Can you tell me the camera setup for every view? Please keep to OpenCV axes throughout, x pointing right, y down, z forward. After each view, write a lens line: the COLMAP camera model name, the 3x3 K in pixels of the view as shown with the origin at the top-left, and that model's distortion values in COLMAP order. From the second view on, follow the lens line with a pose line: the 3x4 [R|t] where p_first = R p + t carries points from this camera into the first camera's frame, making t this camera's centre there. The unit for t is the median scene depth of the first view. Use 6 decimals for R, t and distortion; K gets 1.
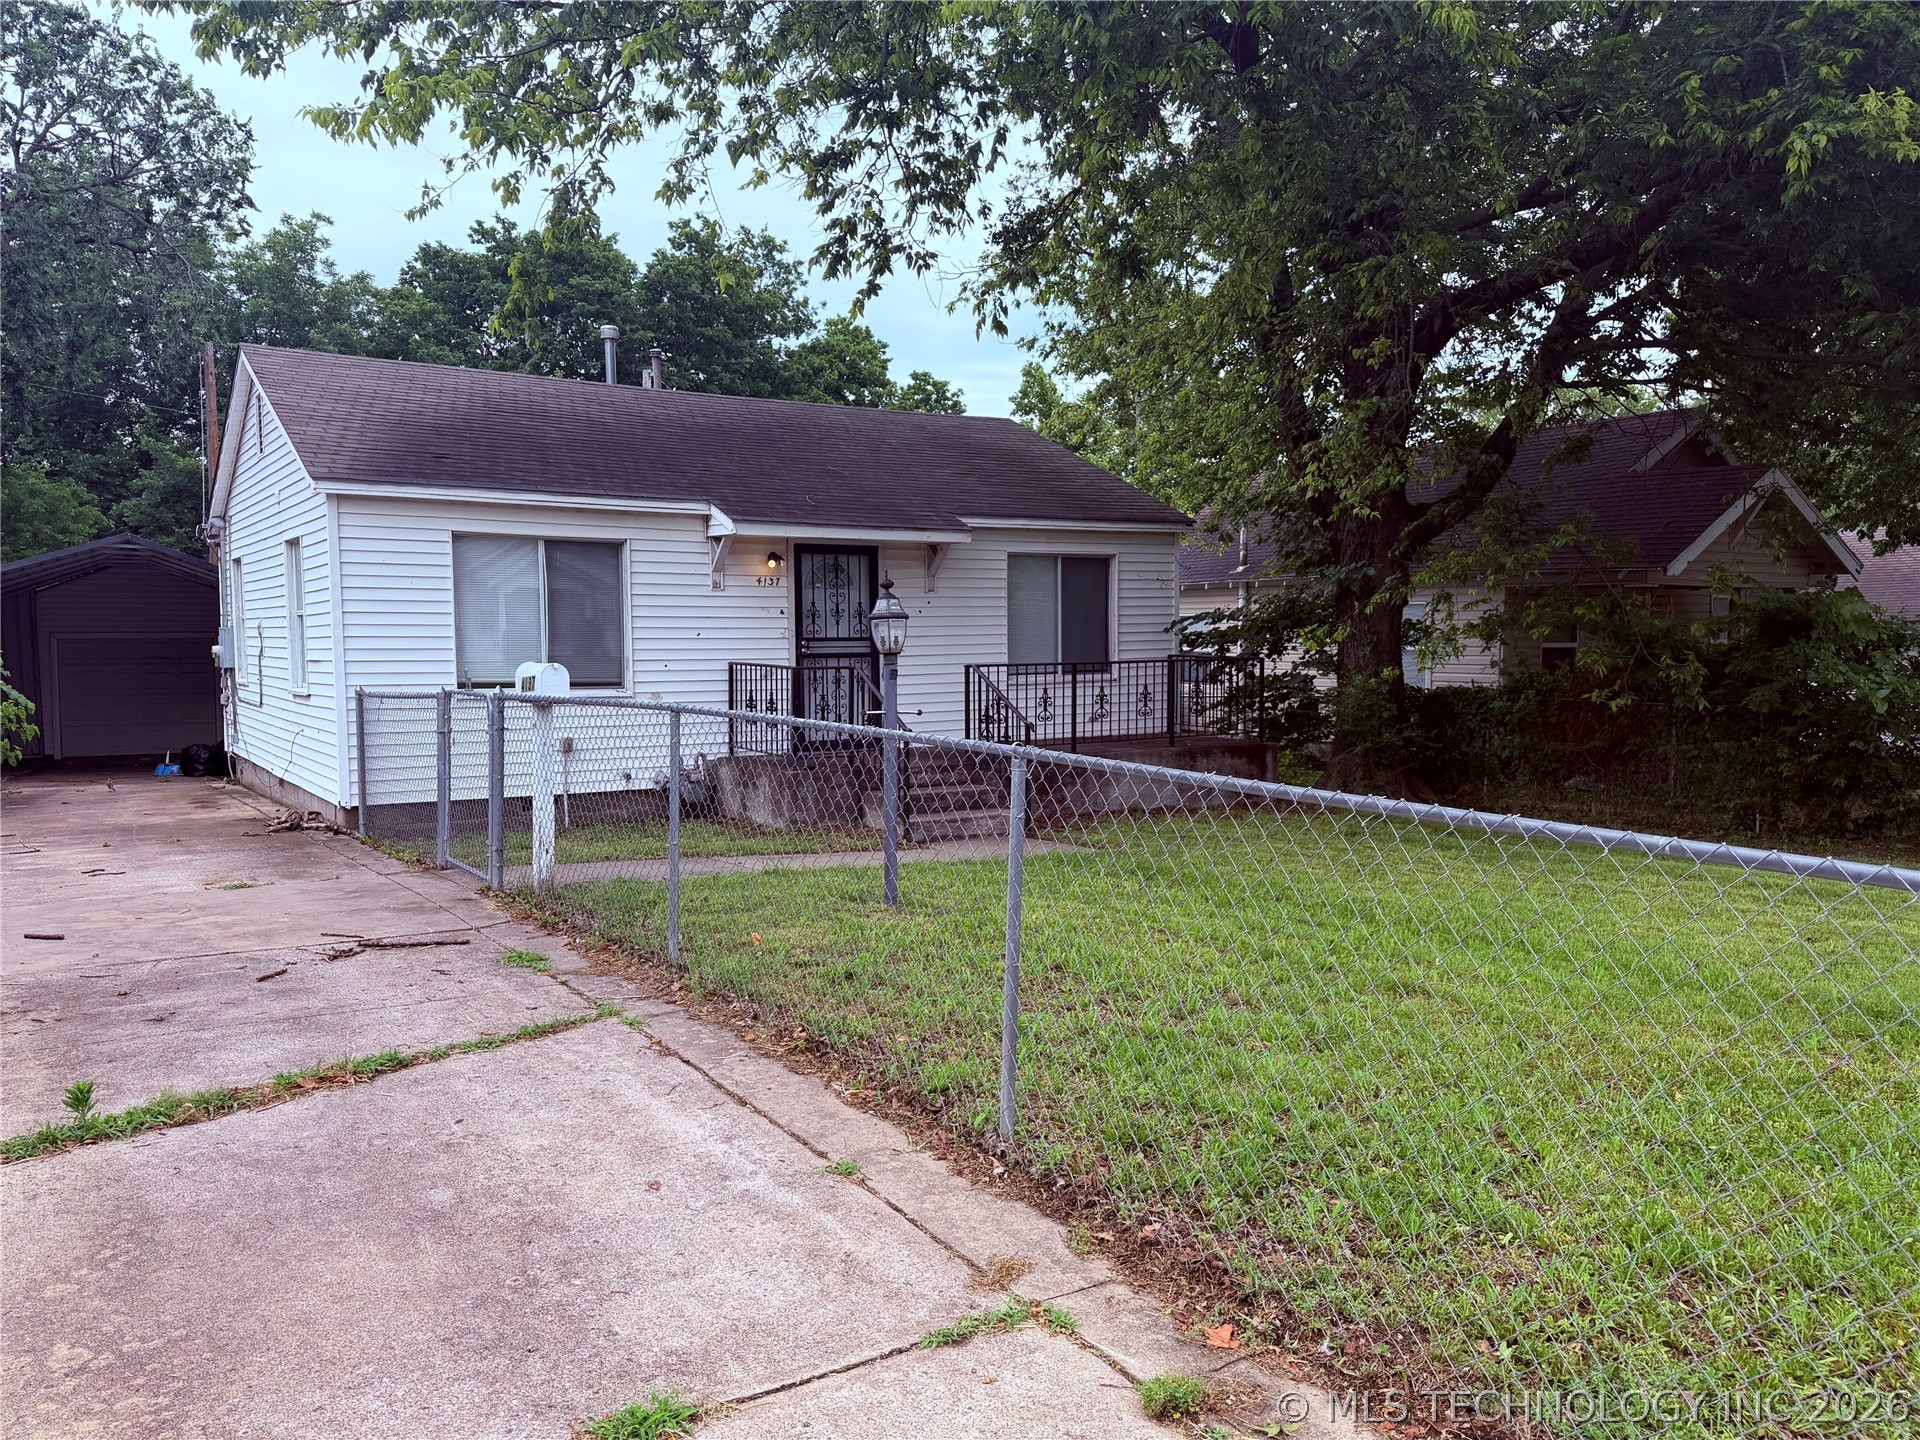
lens RADIAL K [[1456.8, 0, 967.3], [0, 1456.8, 739.6], [0, 0, 1]] dist [0.026152, -0.002256]
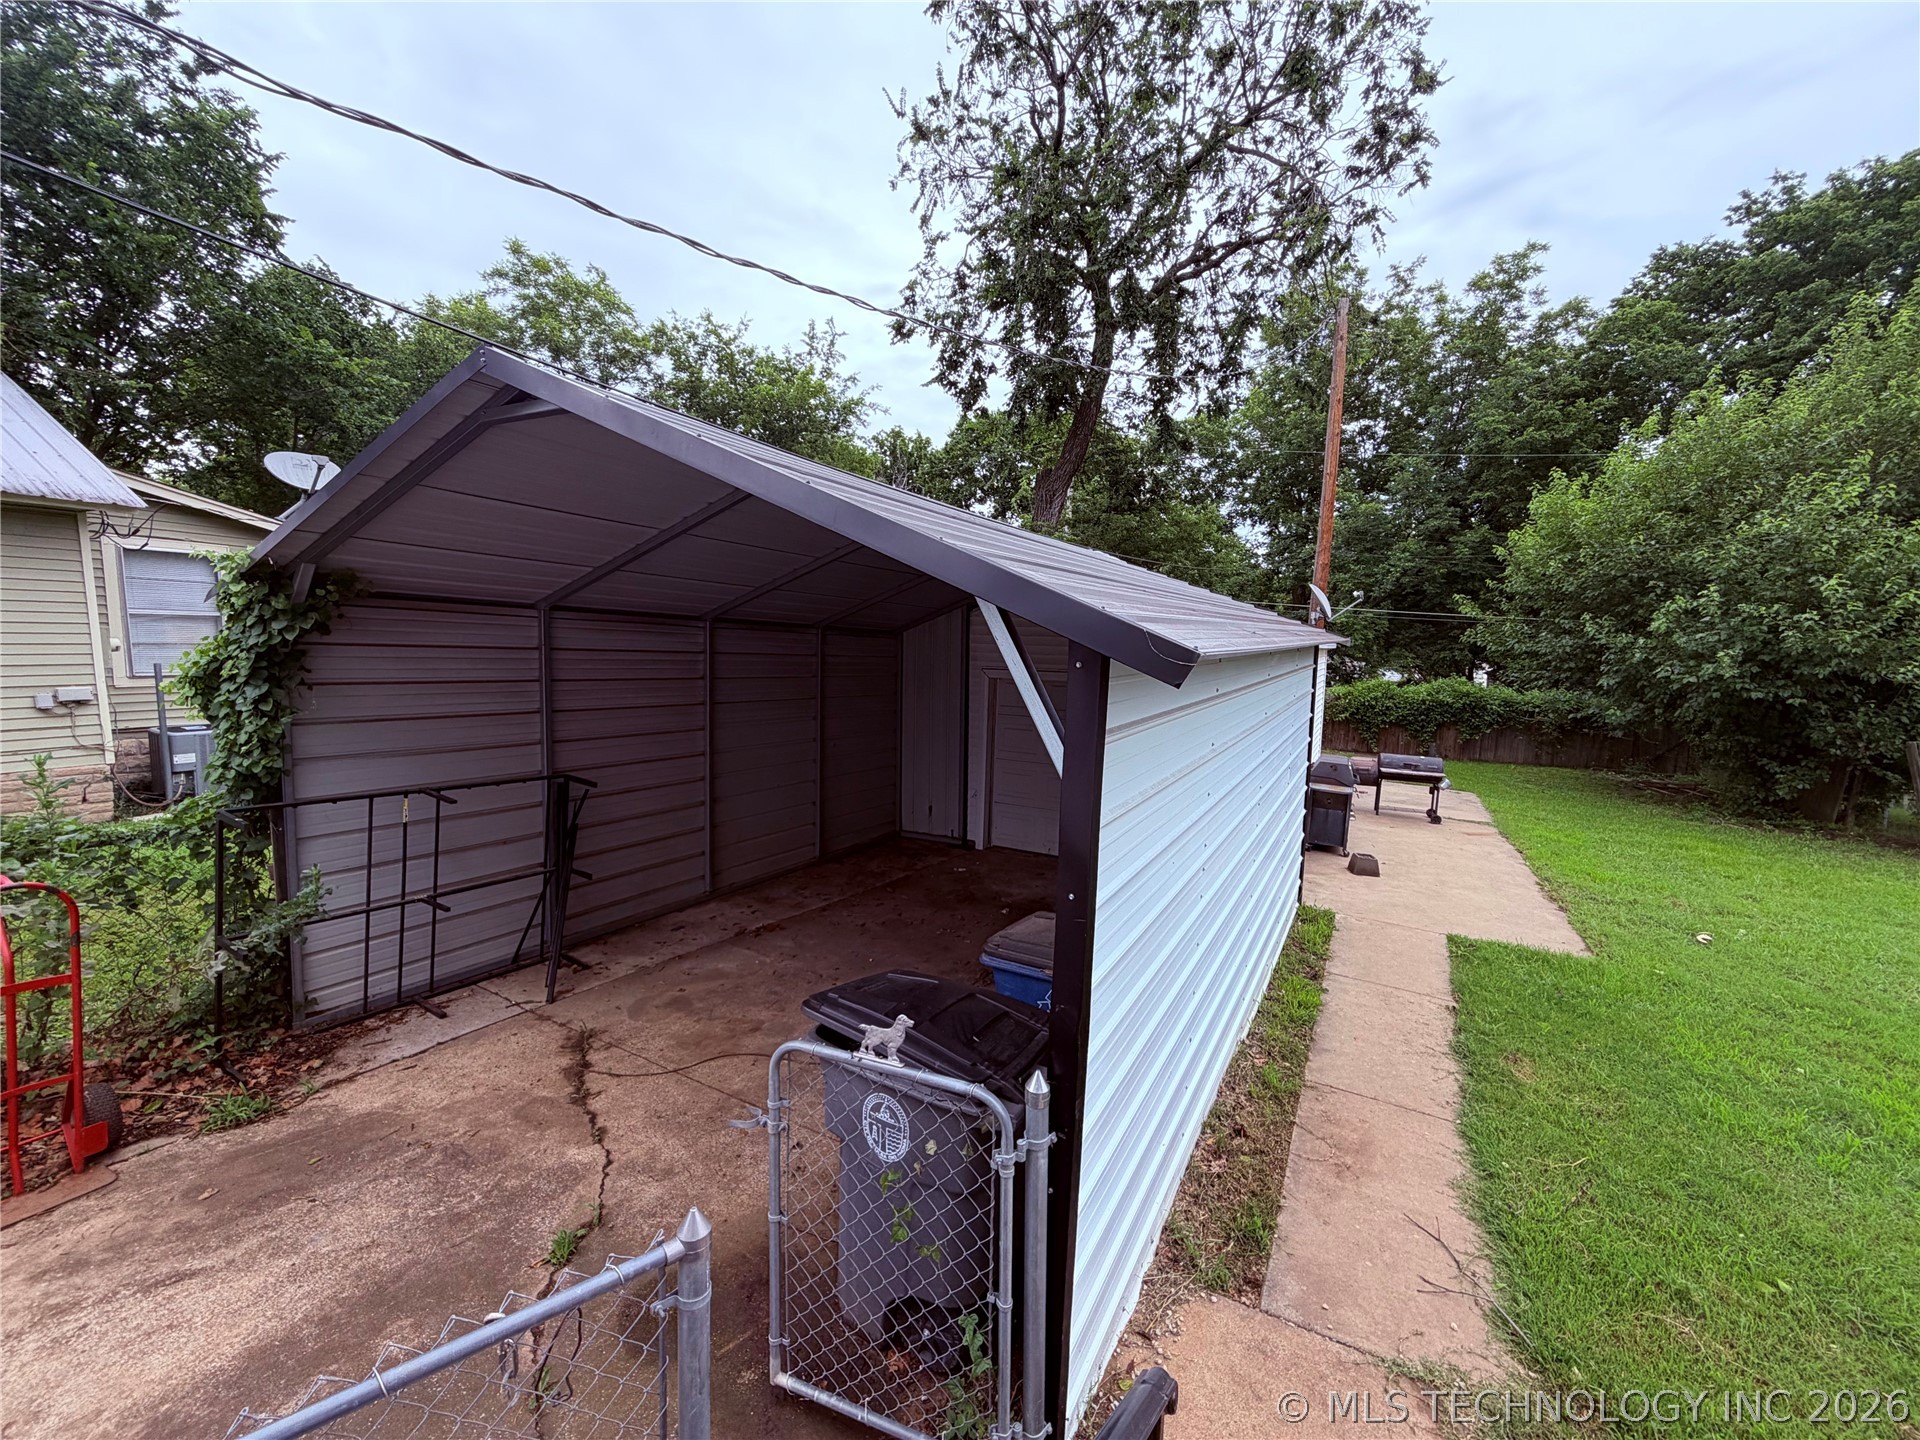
lens RADIAL K [[771.1, 0, 955.9], [0, 771.1, 719.5], [0, 0, 1]] dist [0.003922, -0.000692]
pose [[0.509691, 0.095294, -0.855064, -0.510215], [-0.085180, 0.994553, 0.060066, -0.106255], [0.856130, 0.042219, 0.515033, 1.285683]]
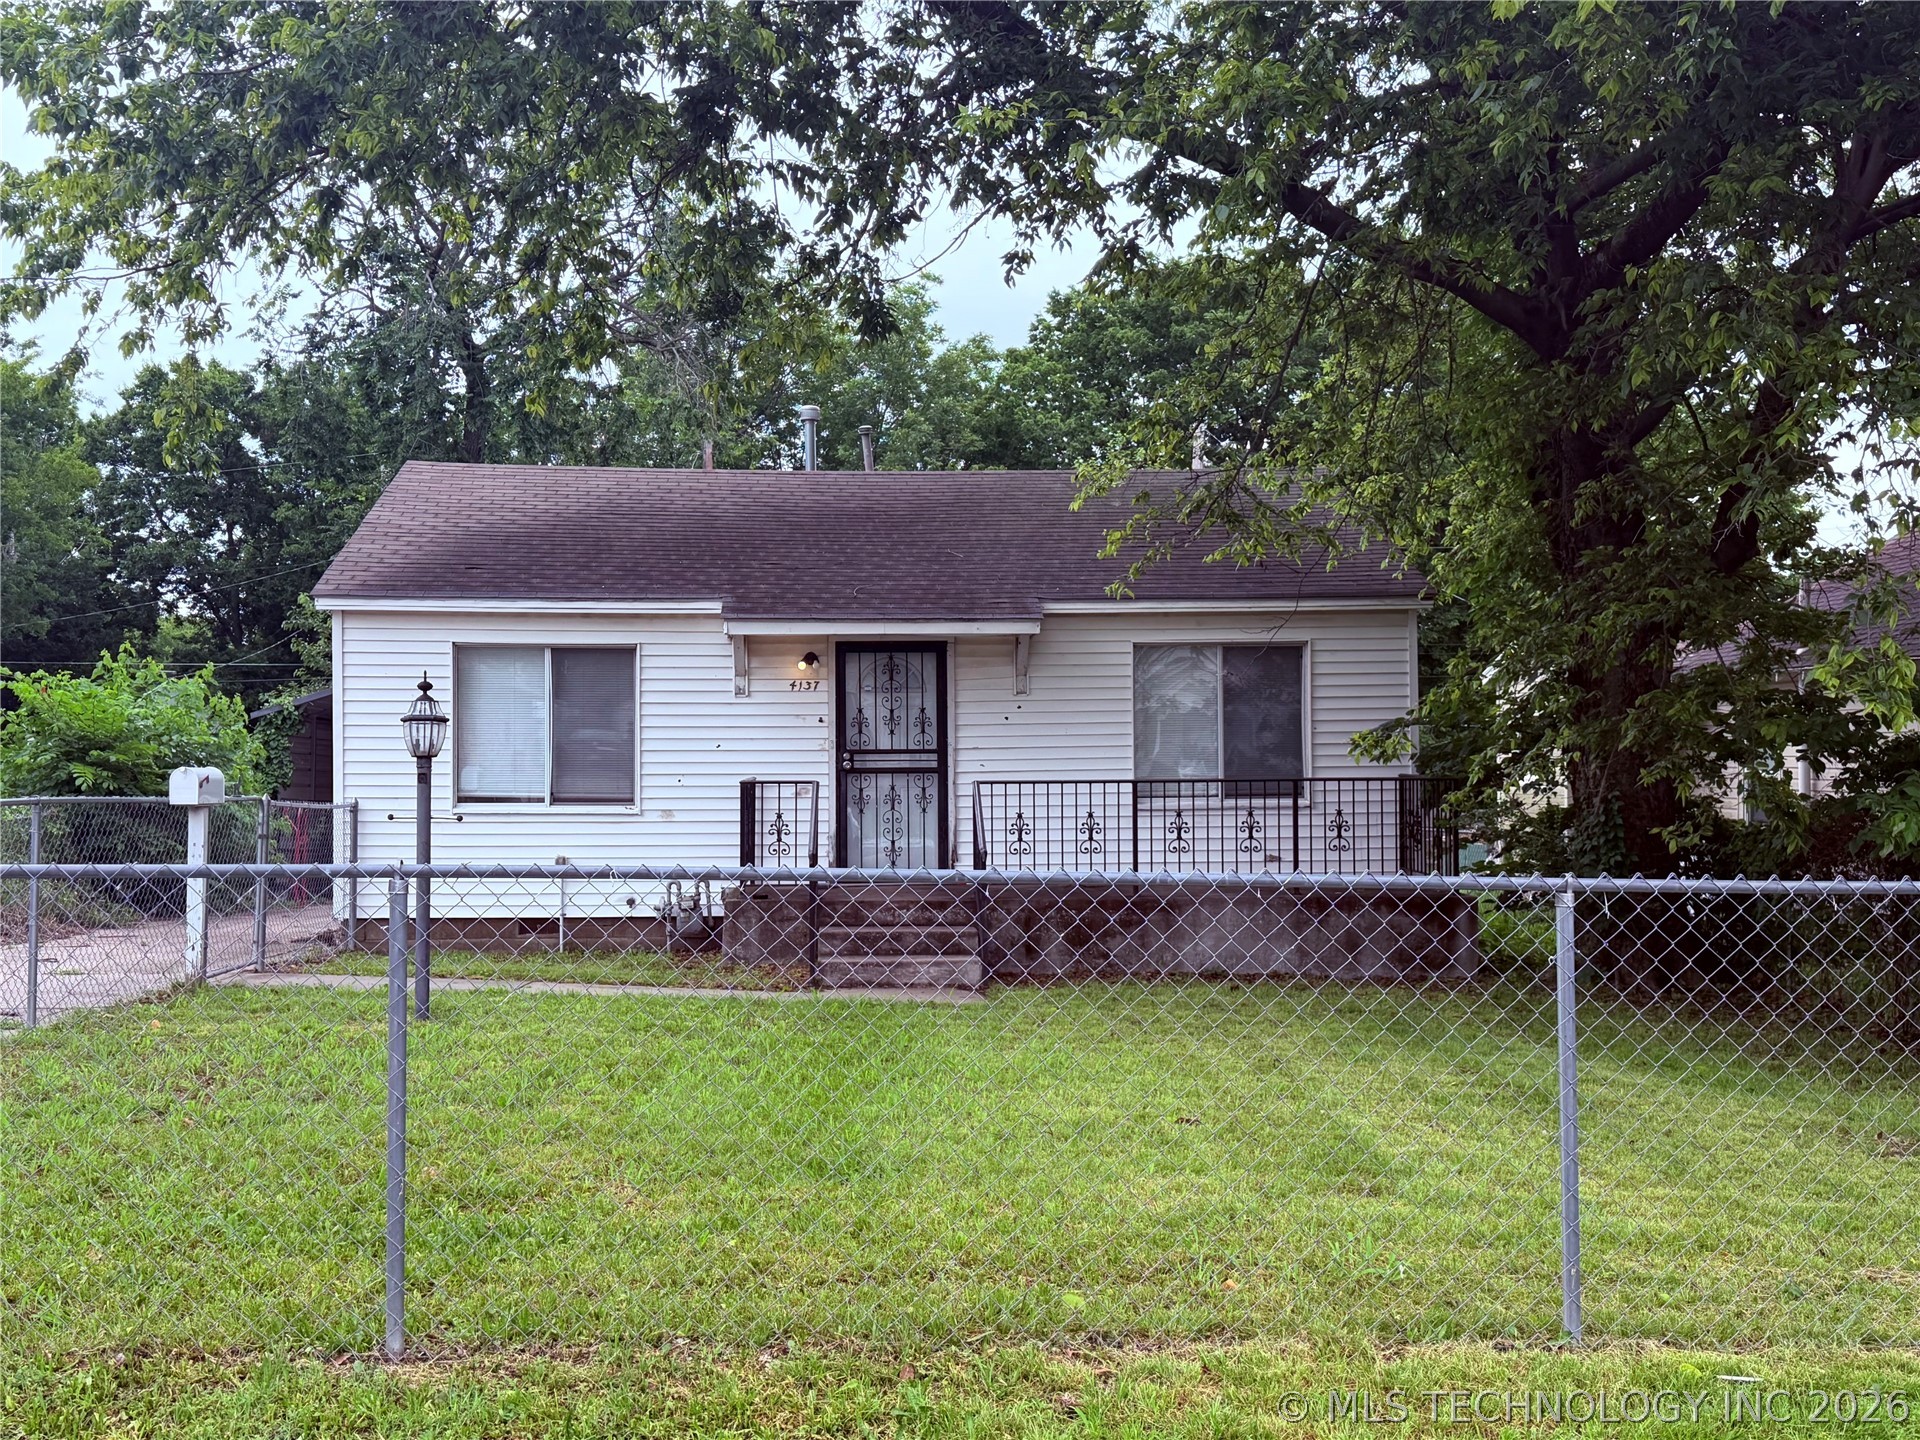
lens RADIAL K [[2009.5, 0, 943.8], [0, 2009.5, 708.8], [0, 0, 1]] dist [0.079743, 0.000000]
pose [[0.863775, -0.015888, -0.503628, 0.521665], [-0.033250, 0.995527, -0.088435, 0.009277], [0.502780, 0.093134, 0.859383, 0.001569]]
